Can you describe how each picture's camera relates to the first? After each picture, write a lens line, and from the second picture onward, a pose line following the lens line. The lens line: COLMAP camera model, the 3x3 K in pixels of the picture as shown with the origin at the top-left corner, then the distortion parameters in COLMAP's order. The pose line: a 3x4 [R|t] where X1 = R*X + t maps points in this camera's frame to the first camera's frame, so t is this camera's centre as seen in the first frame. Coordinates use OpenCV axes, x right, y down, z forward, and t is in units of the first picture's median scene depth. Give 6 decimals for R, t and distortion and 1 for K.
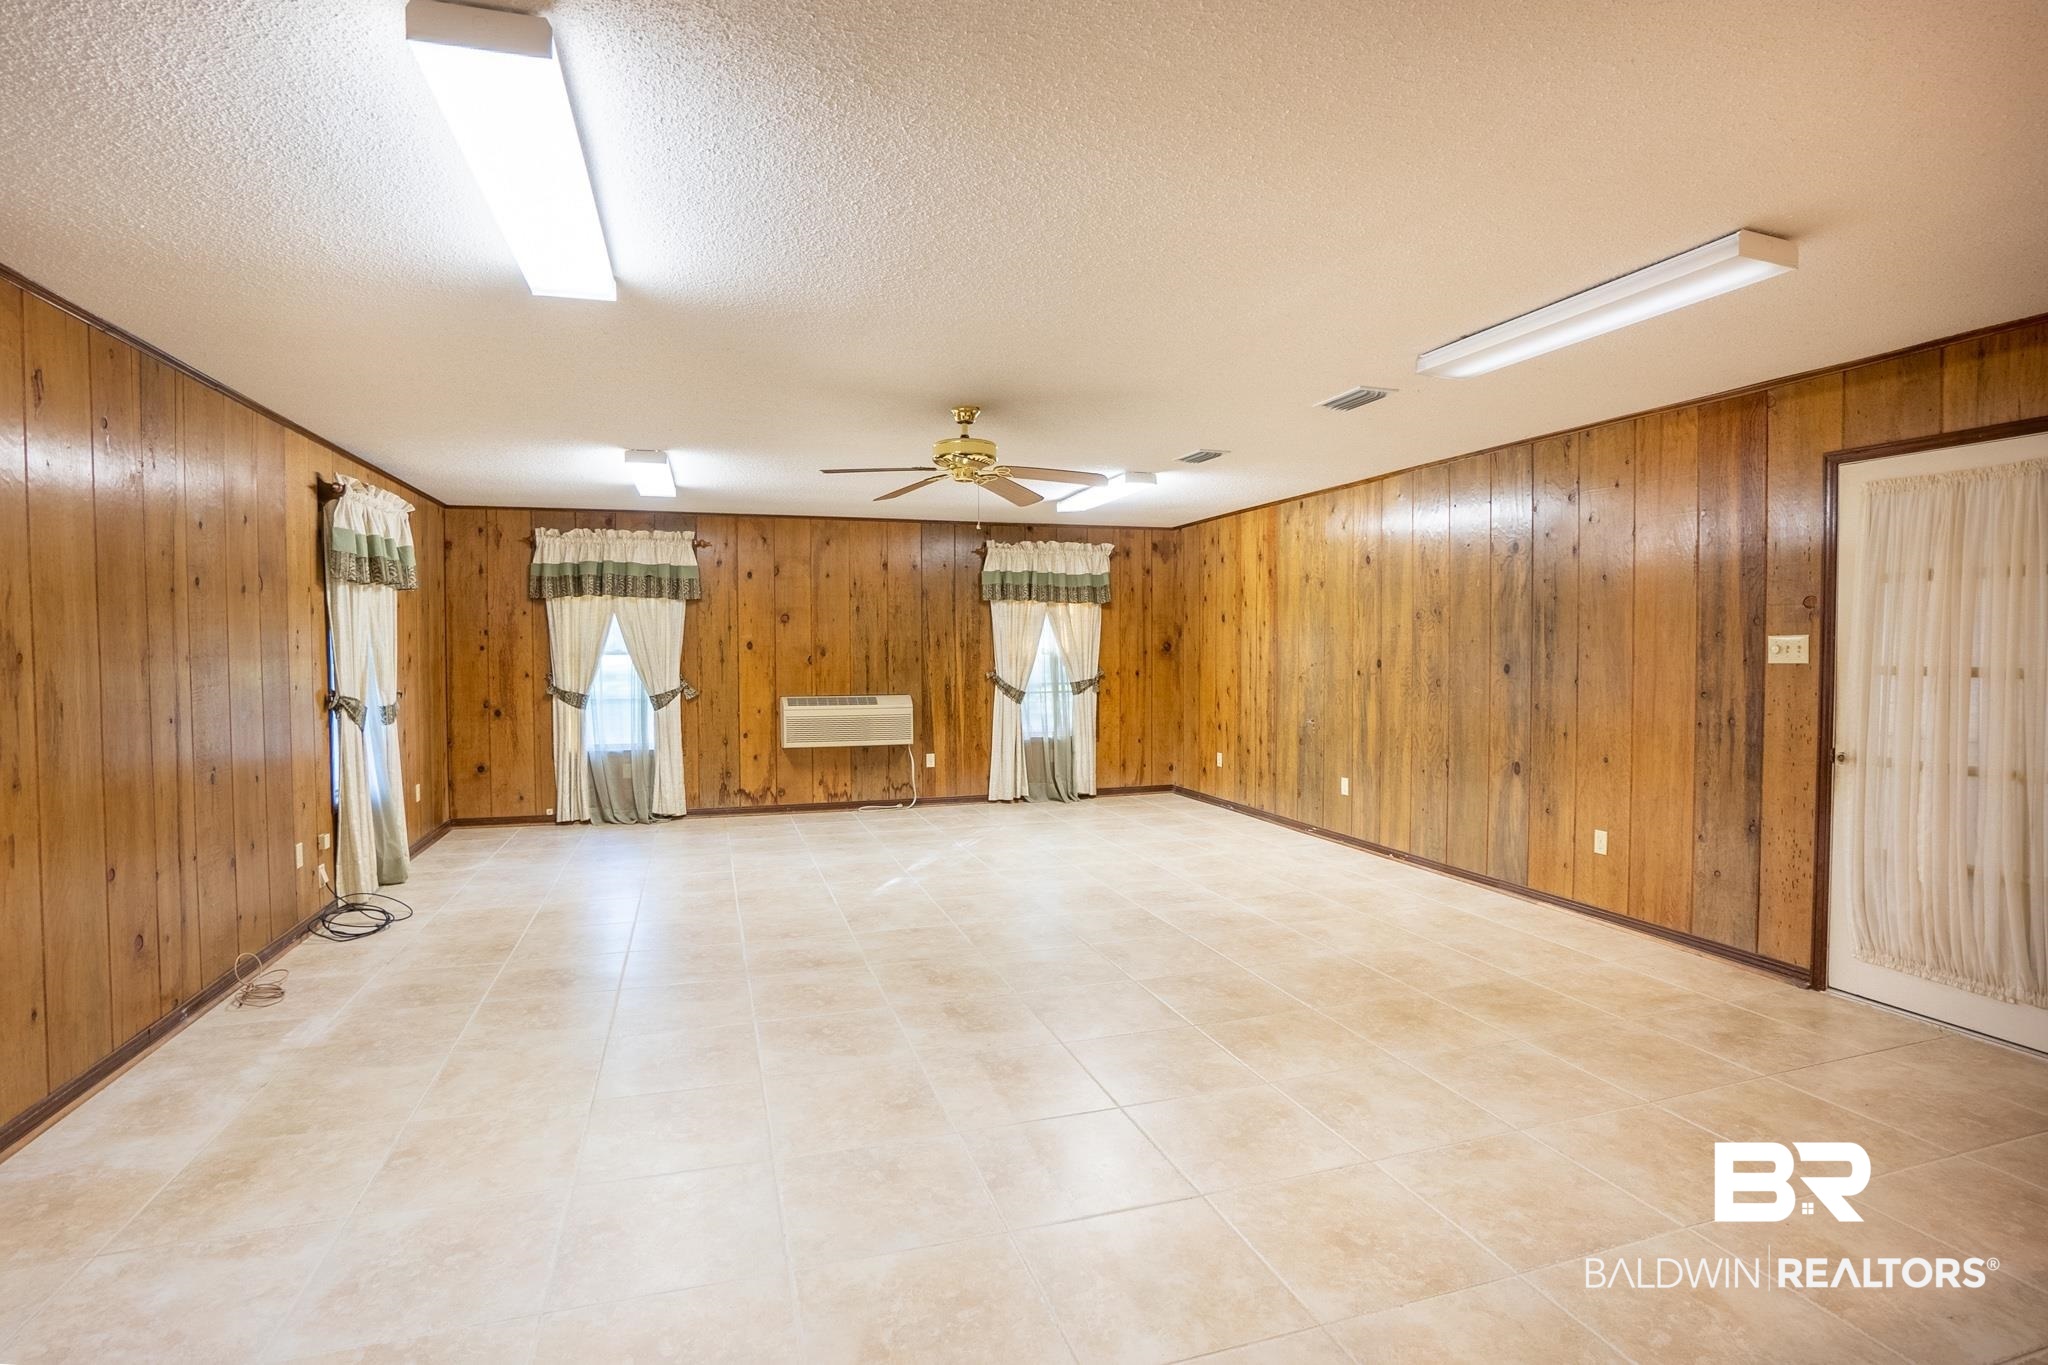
lens RADIAL K [[992.9, 0, 1000.9], [0, 992.9, 674.6], [0, 0, 1]] dist [-0.057273, 0.025629]
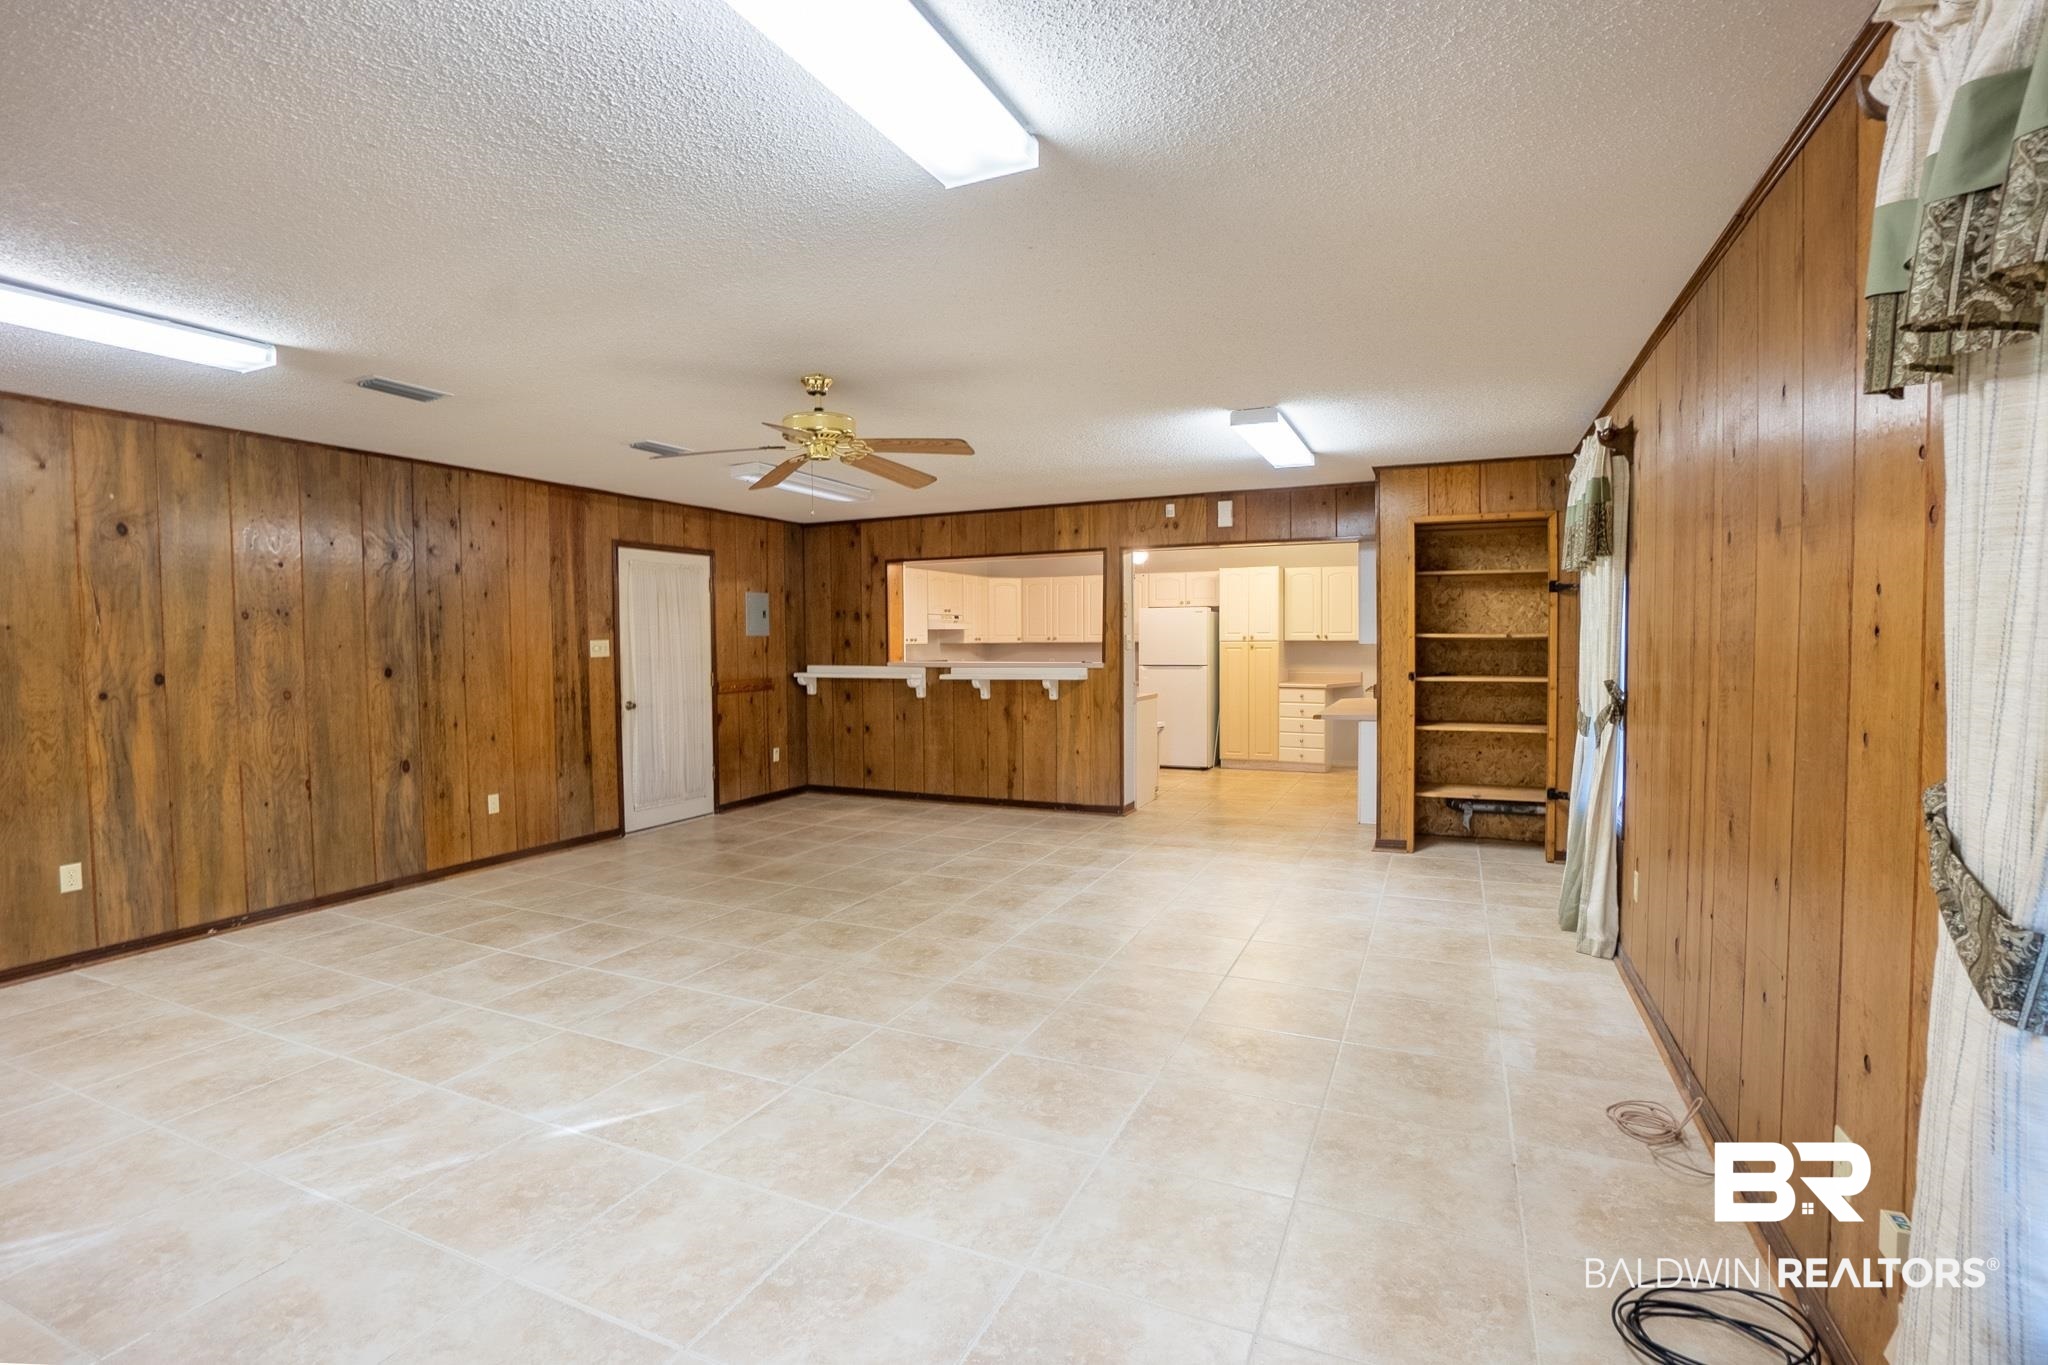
lens RADIAL K [[968.5, 0, 1024.0], [0, 968.5, 668.3], [0, 0, 1]] dist [-0.058153, 0.023387]
pose [[-0.757401, -0.007967, 0.652901, -0.767824], [0.033629, 0.998123, 0.051191, -0.046941], [-0.652083, 0.060728, -0.755711, 1.591988]]
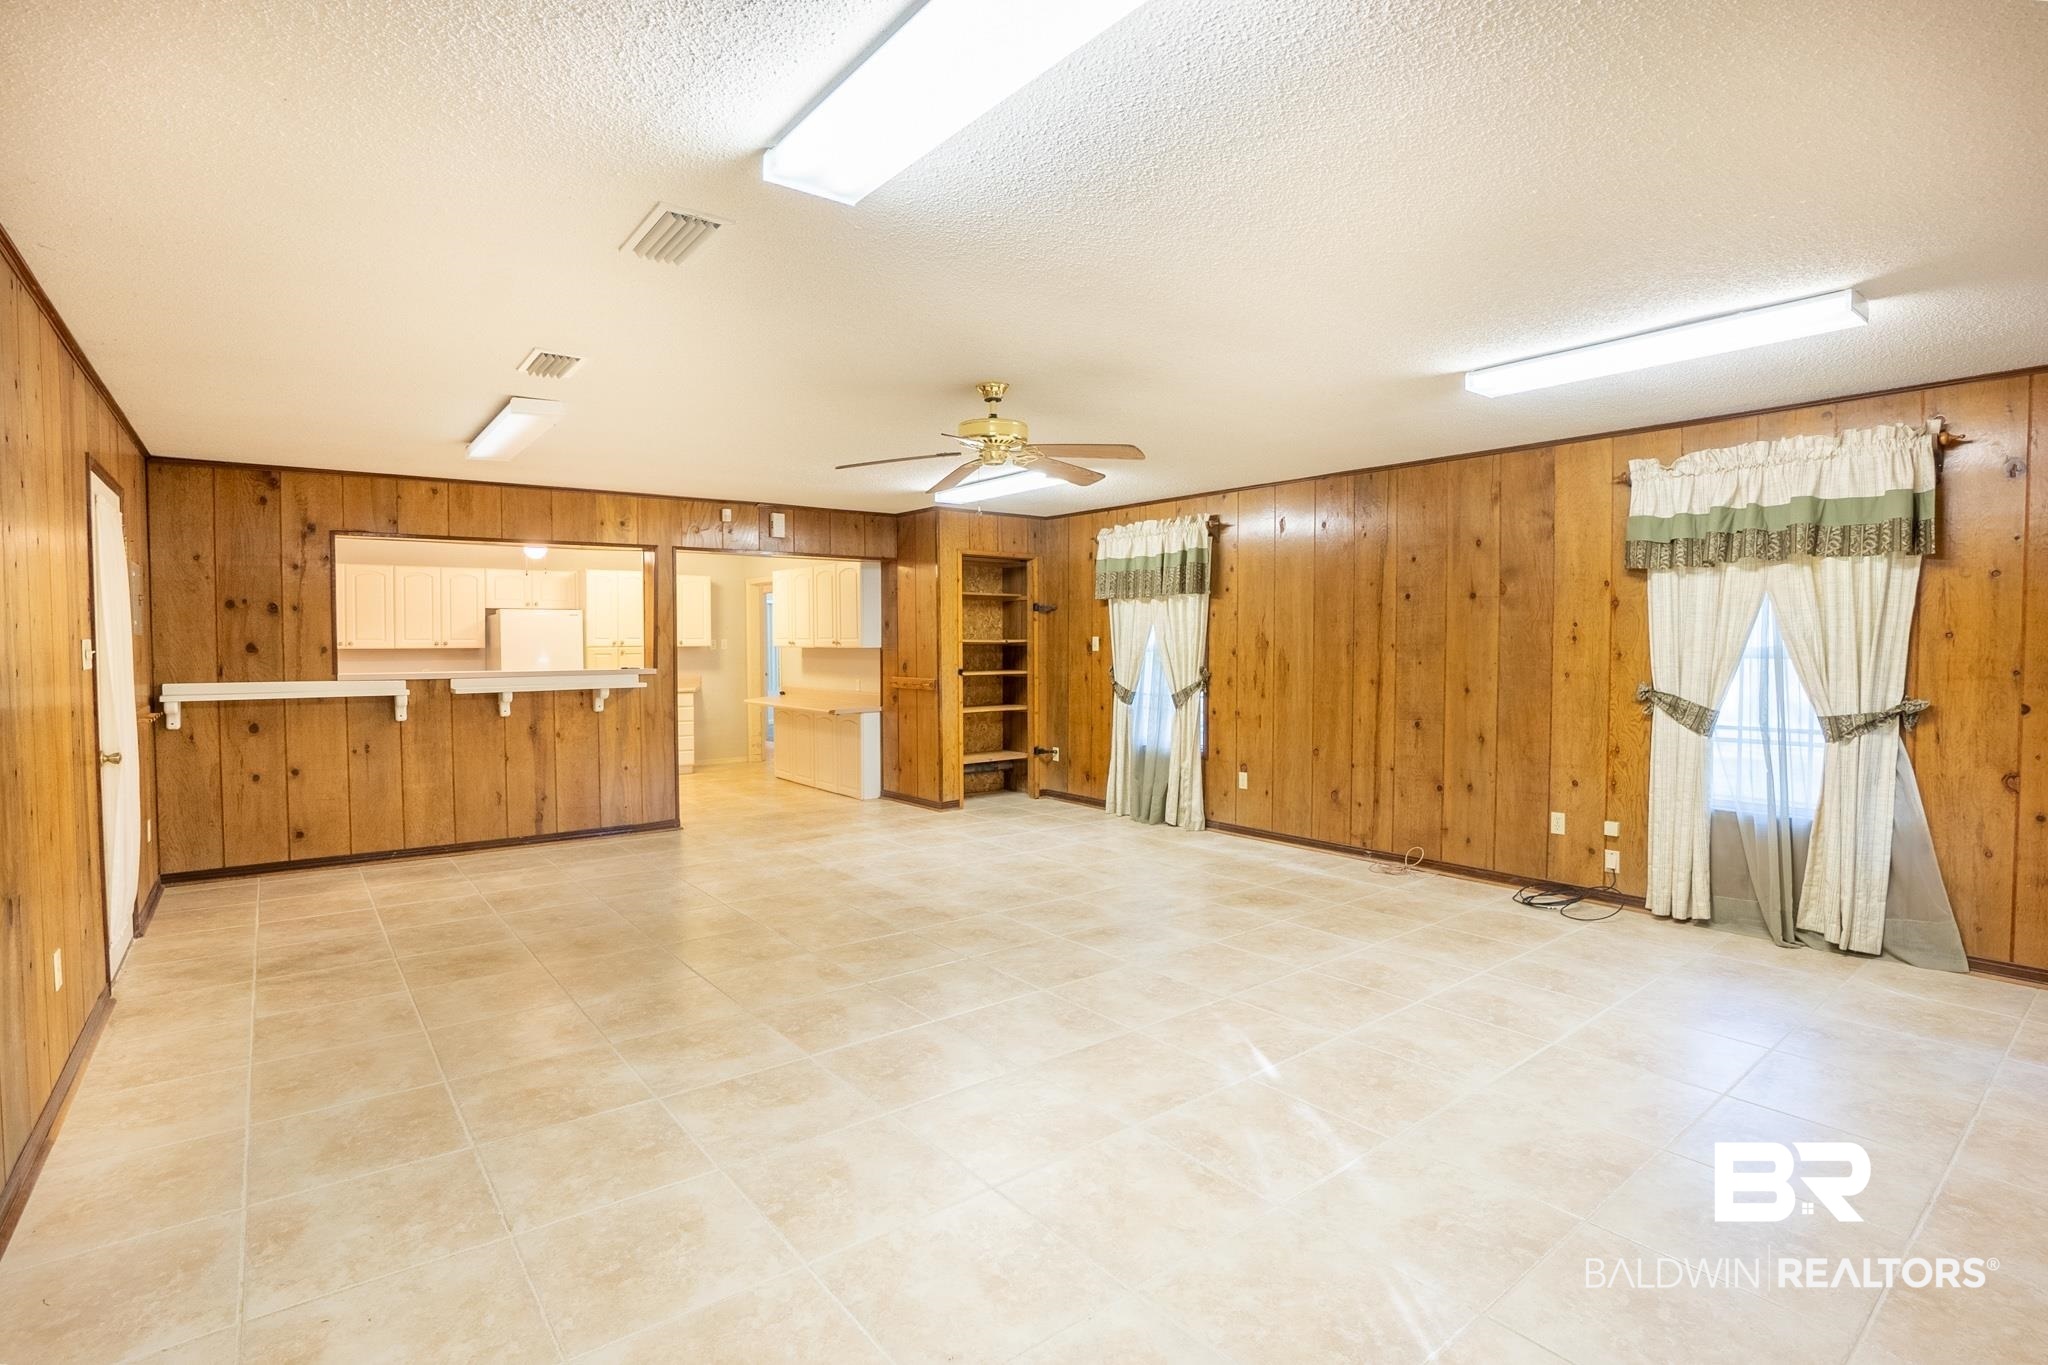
lens RADIAL K [[968.5, 0, 1024.0], [0, 968.5, 668.3], [0, 0, 1]] dist [-0.058153, 0.023387]
pose [[-0.927736, 0.018776, -0.372764, 0.284204], [-0.003475, 0.998256, 0.058931, -0.060525], [0.373220, 0.055967, -0.926053, 1.907306]]
